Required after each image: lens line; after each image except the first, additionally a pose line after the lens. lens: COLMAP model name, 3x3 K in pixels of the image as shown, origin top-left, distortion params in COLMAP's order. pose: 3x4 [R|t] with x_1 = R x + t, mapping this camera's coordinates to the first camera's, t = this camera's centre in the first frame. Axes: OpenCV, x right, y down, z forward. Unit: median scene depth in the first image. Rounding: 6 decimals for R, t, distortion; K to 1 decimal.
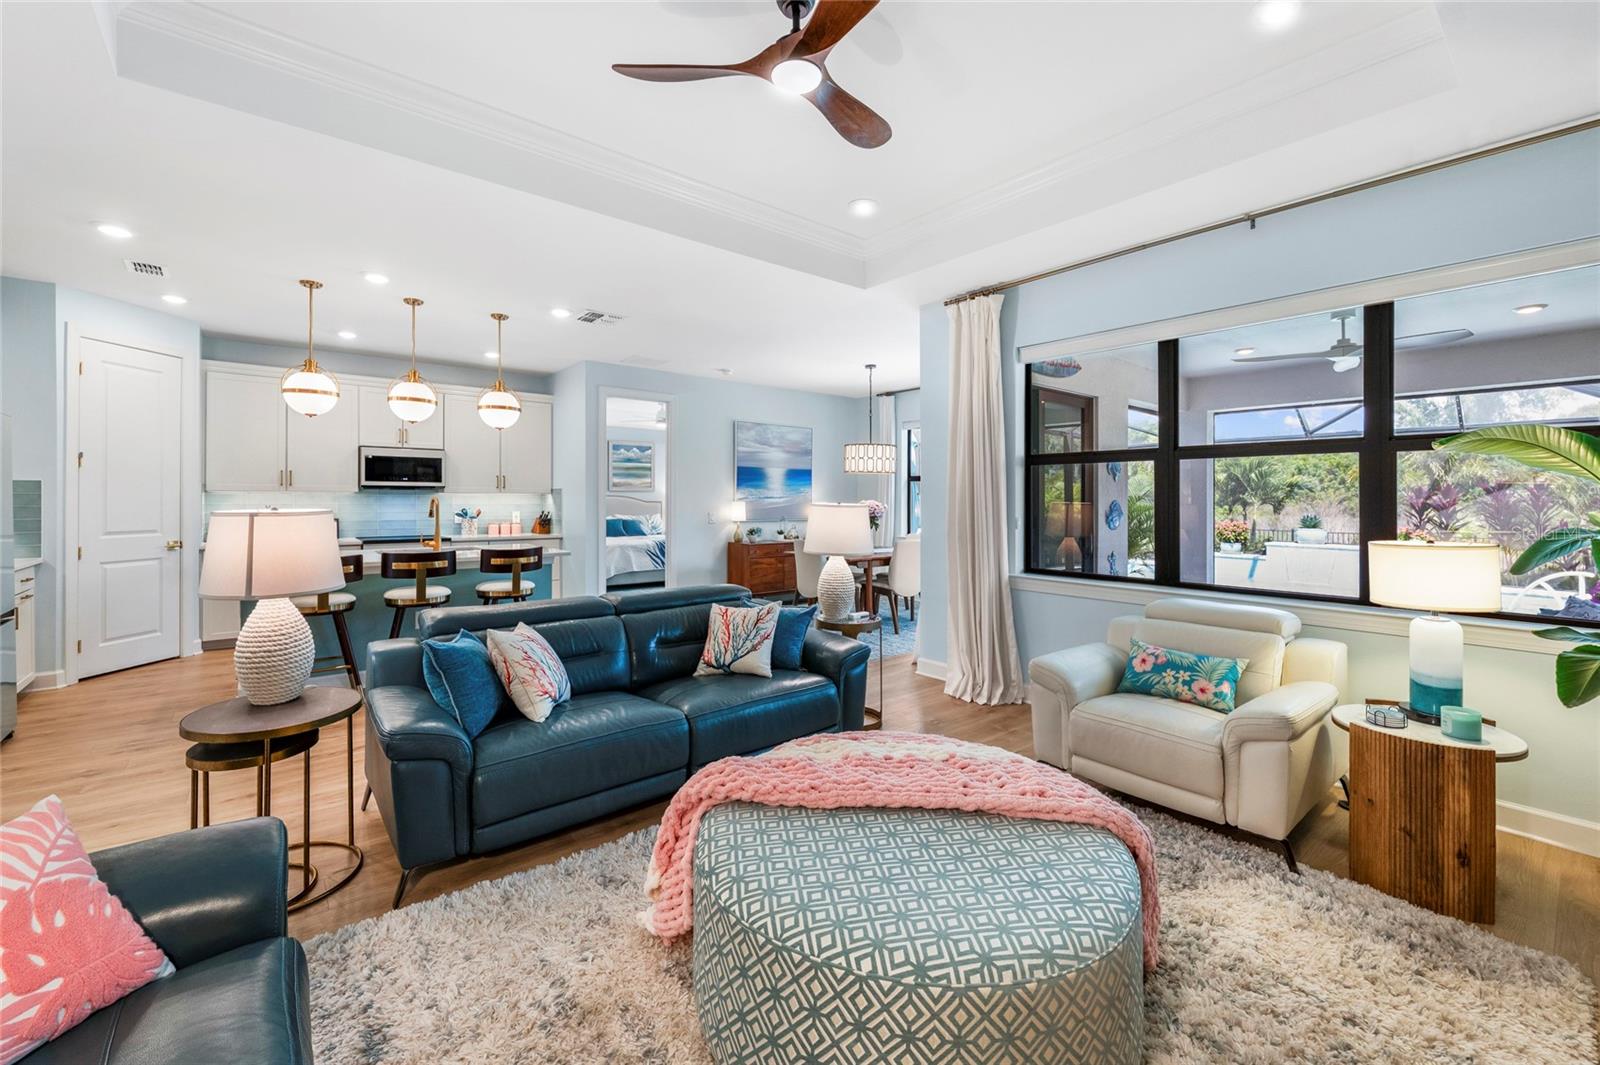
lens RADIAL K [[658.3, 0, 797.1], [0, 658.3, 501.1], [0, 0, 1]] dist [-0.005578, -0.000557]
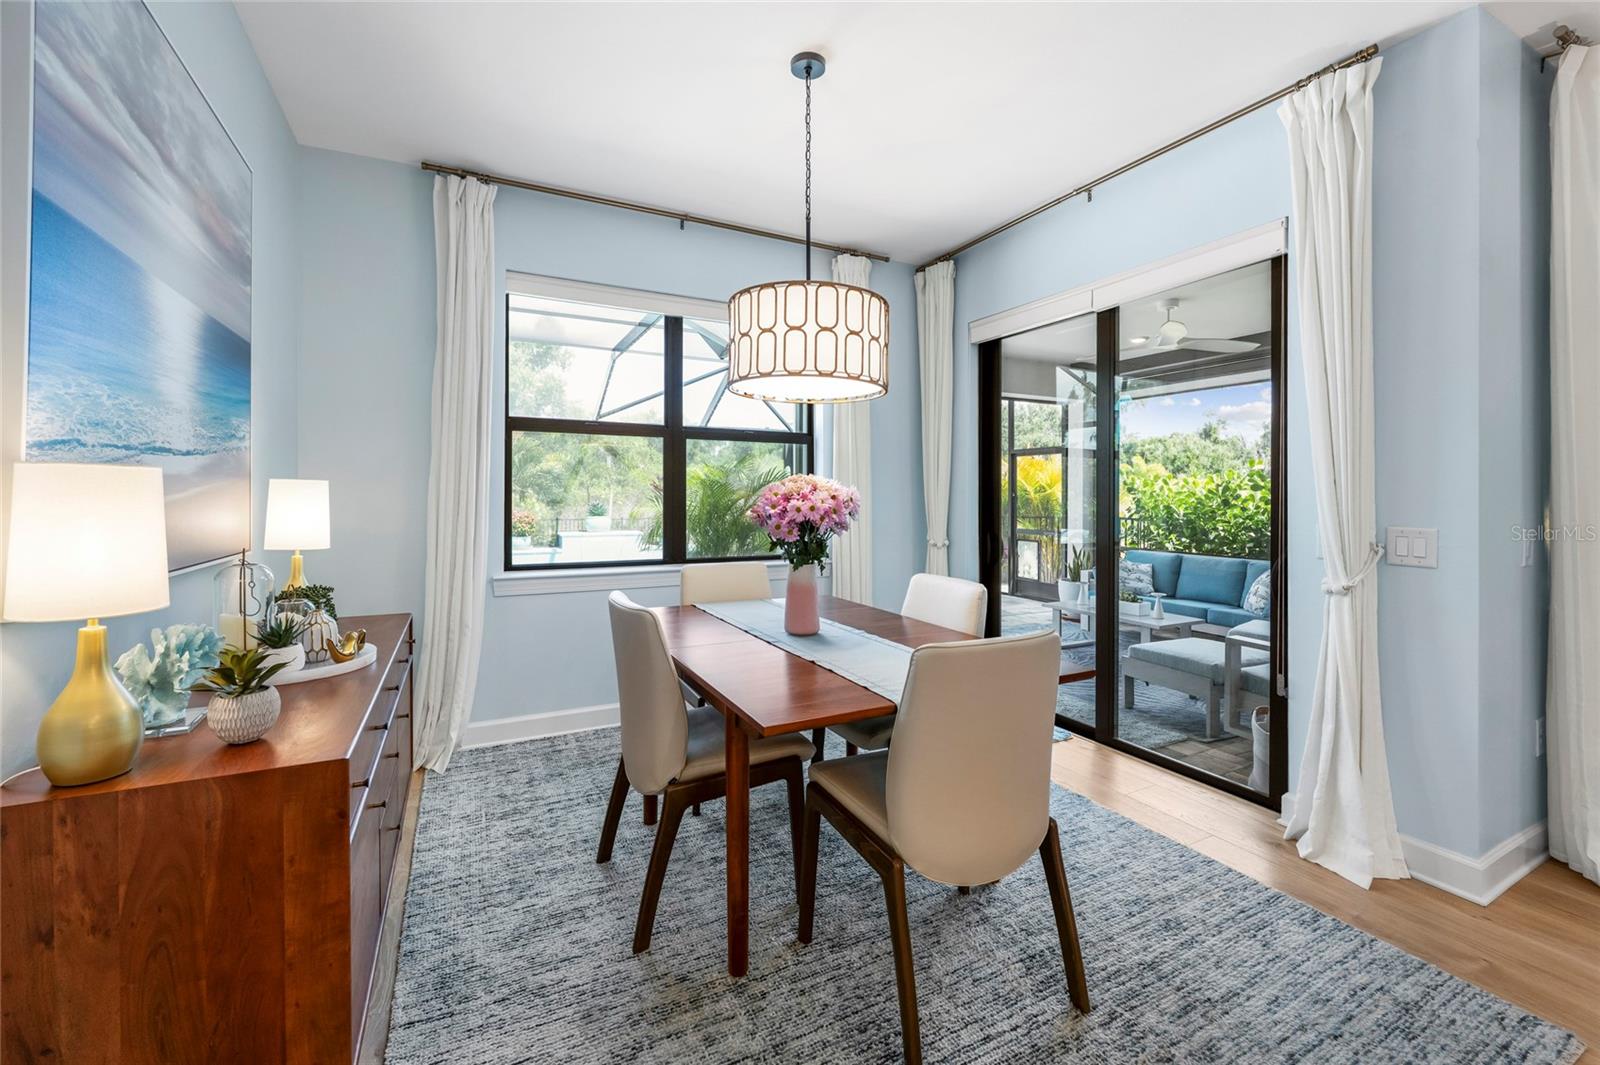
lens RADIAL K [[658.3, 0, 796.6], [0, 658.3, 493.0], [0, 0, 1]] dist [-0.005578, -0.000557]
pose [[0.210433, -0.002725, 0.977604, -0.197218], [0.000420, 0.999996, 0.002697, 0.006814], [-0.977608, -0.000157, 0.210434, 0.888328]]
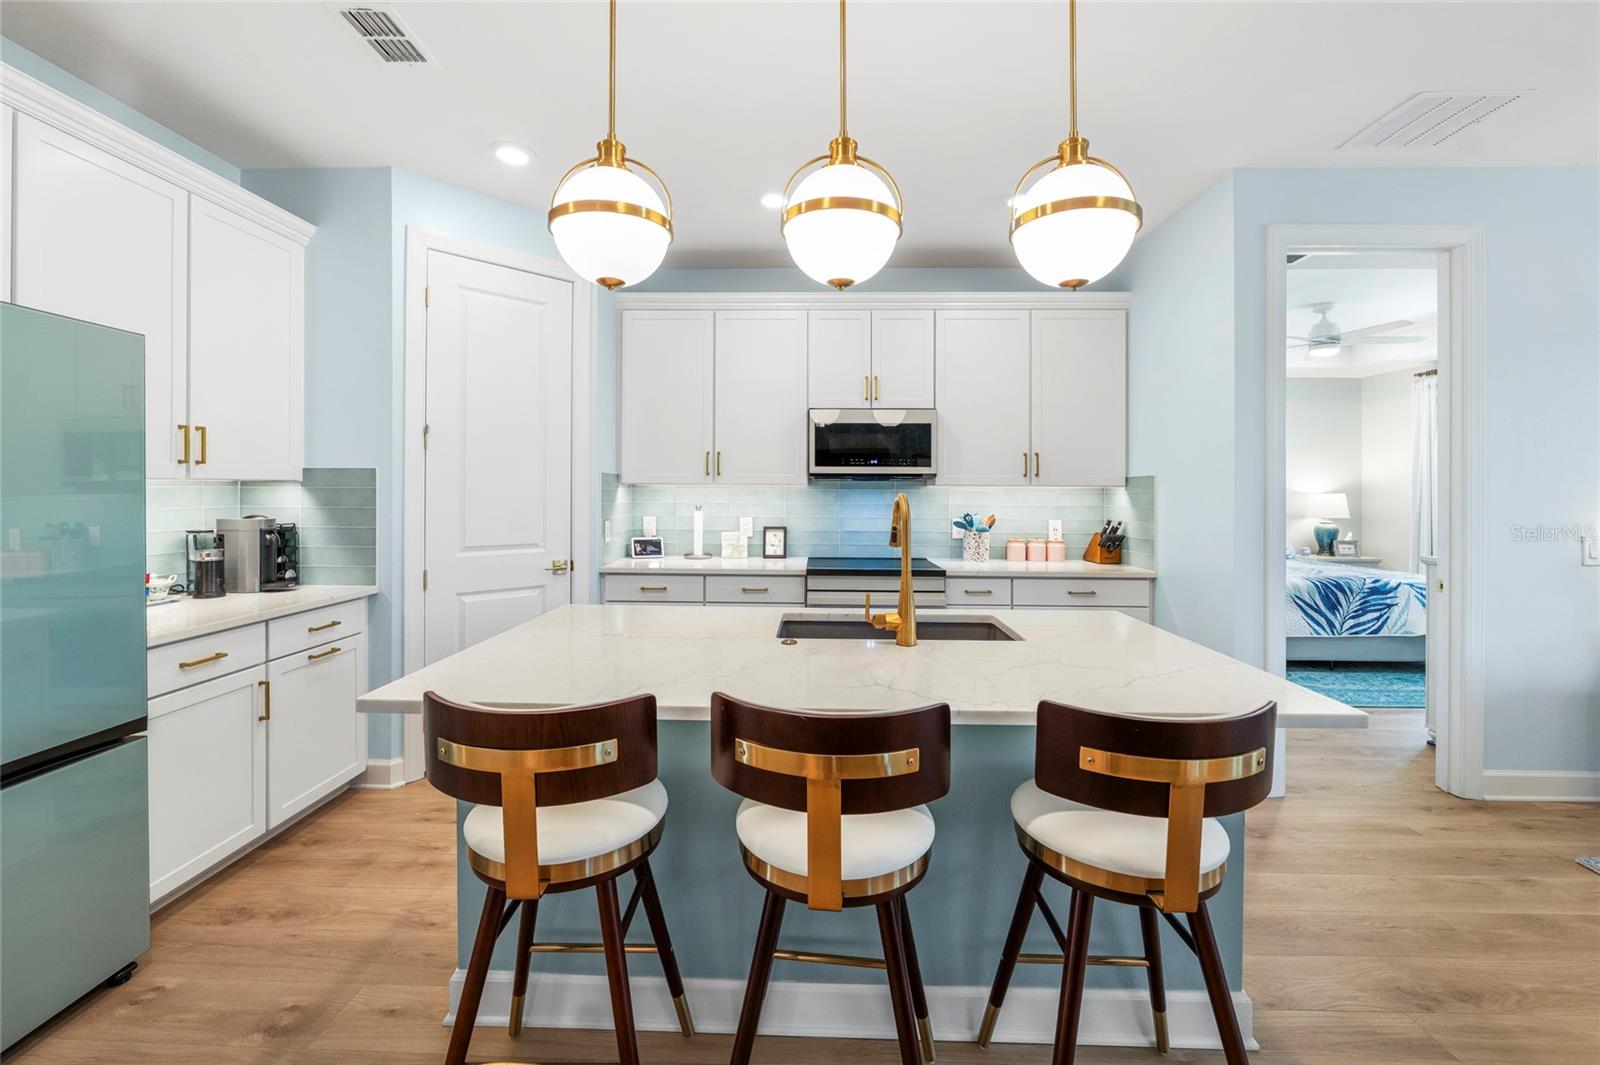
lens RADIAL K [[658.3, 0, 797.2], [0, 658.3, 491.7], [0, 0, 1]] dist [-0.005578, -0.000557]
pose [[0.755942, -0.000057, -0.654638, -0.238092], [-0.004136, 0.999980, -0.004864, -0.003729], [0.654625, 0.006385, 0.755927, 0.459100]]
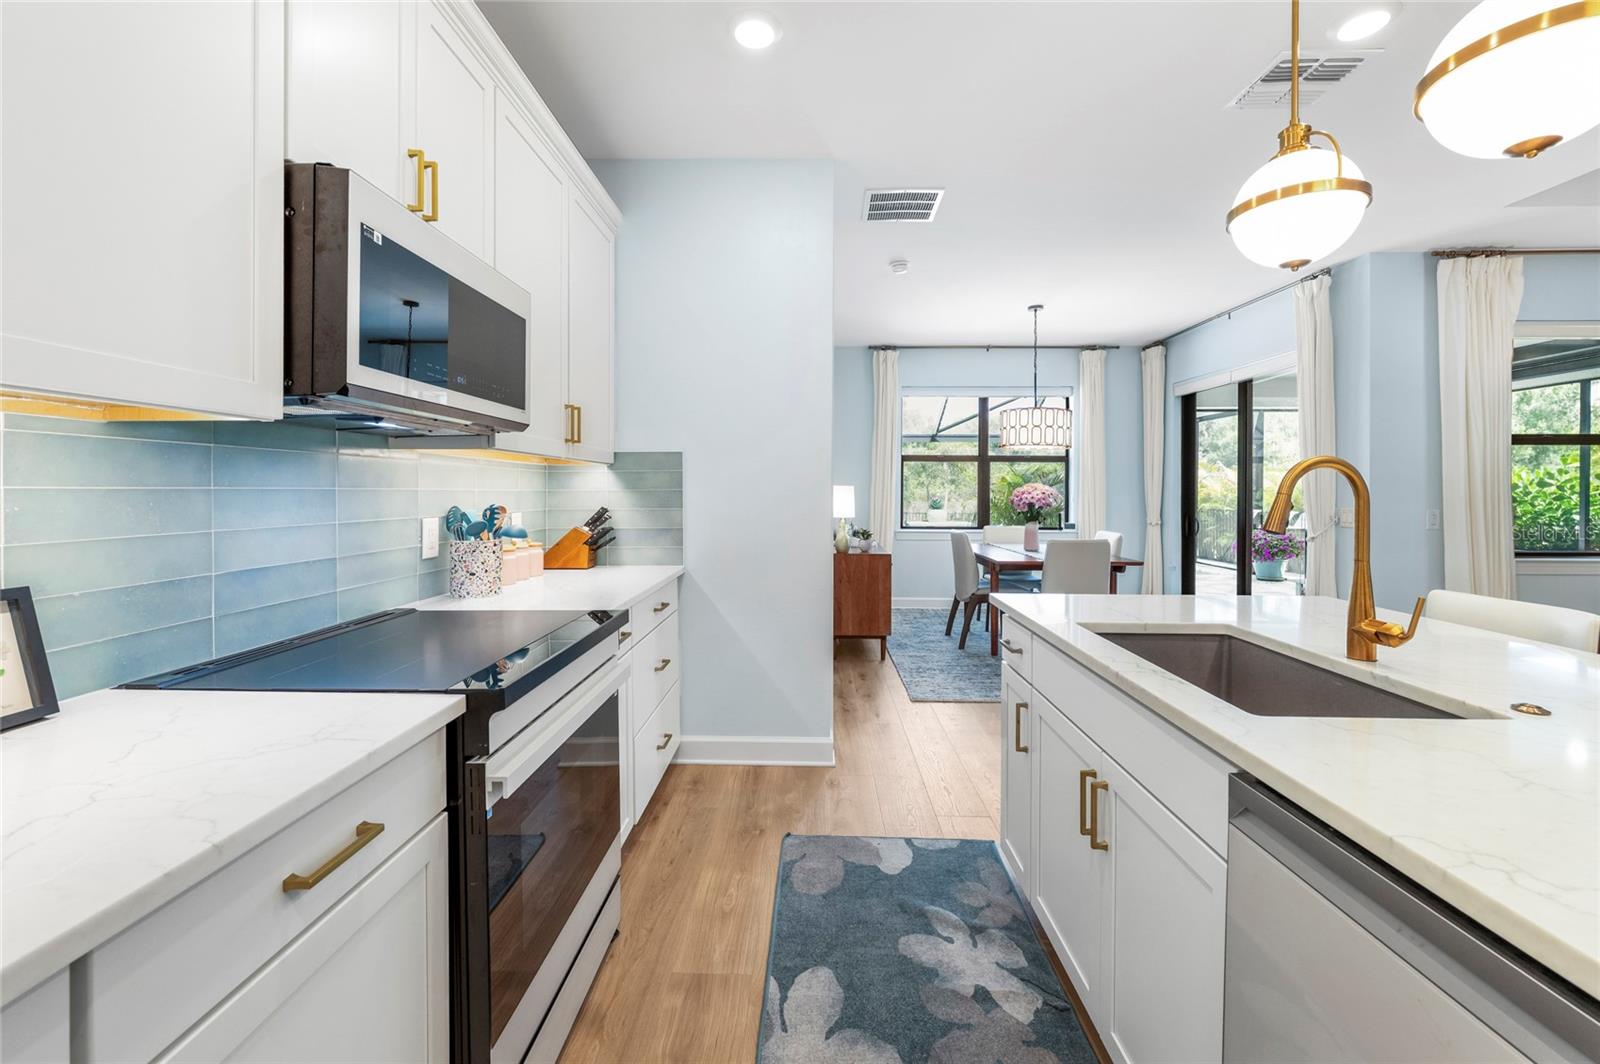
lens RADIAL K [[658.3, 0, 792.2], [0, 658.3, 492.2], [0, 0, 1]] dist [-0.005578, -0.000557]
pose [[0.656487, -0.005644, 0.754316, -0.613901], [0.002513, 0.999983, 0.005295, 0.004014], [-0.754333, -0.001581, 0.656490, 0.675161]]
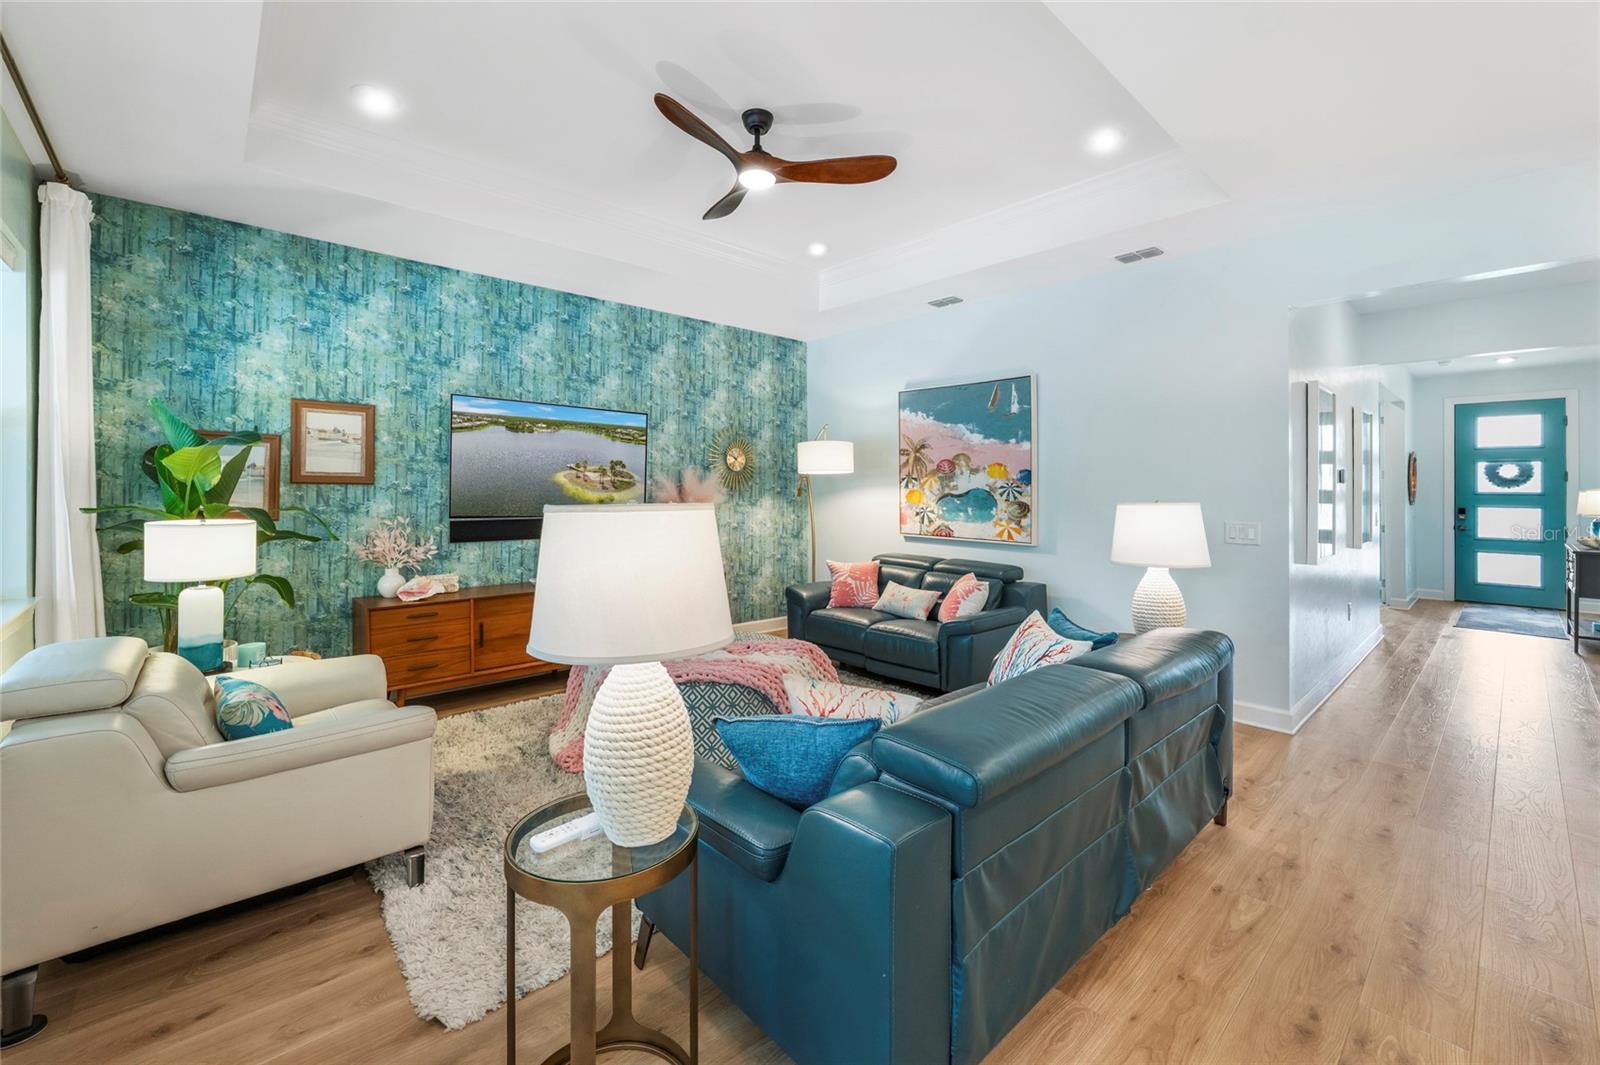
lens RADIAL K [[658.3, 0, 791.7], [0, 658.3, 493.9], [0, 0, 1]] dist [-0.005578, -0.000557]
pose [[-0.998696, -0.011592, -0.049727, -0.003595], [-0.012299, 0.999827, 0.013938, -0.004753], [0.049557, 0.014531, -0.998666, 0.709962]]
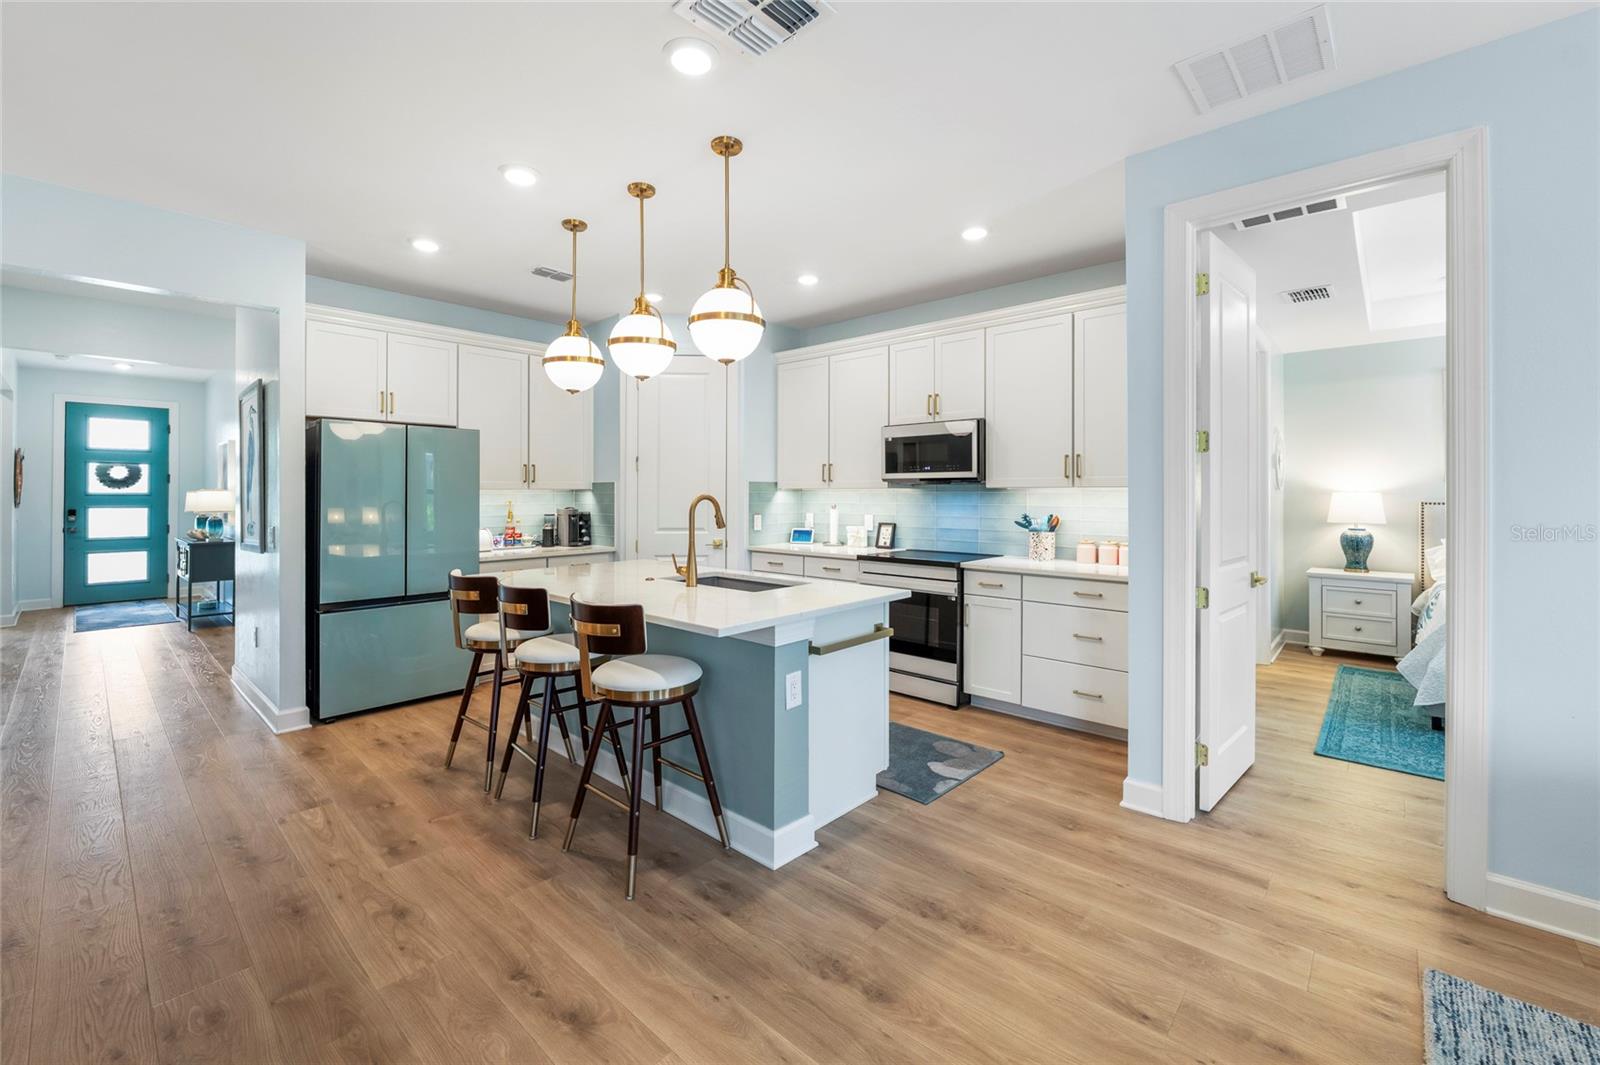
lens RADIAL K [[658.3, 0, 796.3], [0, 658.3, 493.0], [0, 0, 1]] dist [-0.005578, -0.000557]
pose [[0.148757, -0.005863, -0.988856, 0.046074], [-0.002727, 0.999976, -0.006339, -0.003020], [0.988870, 0.003640, 0.148737, 0.678095]]
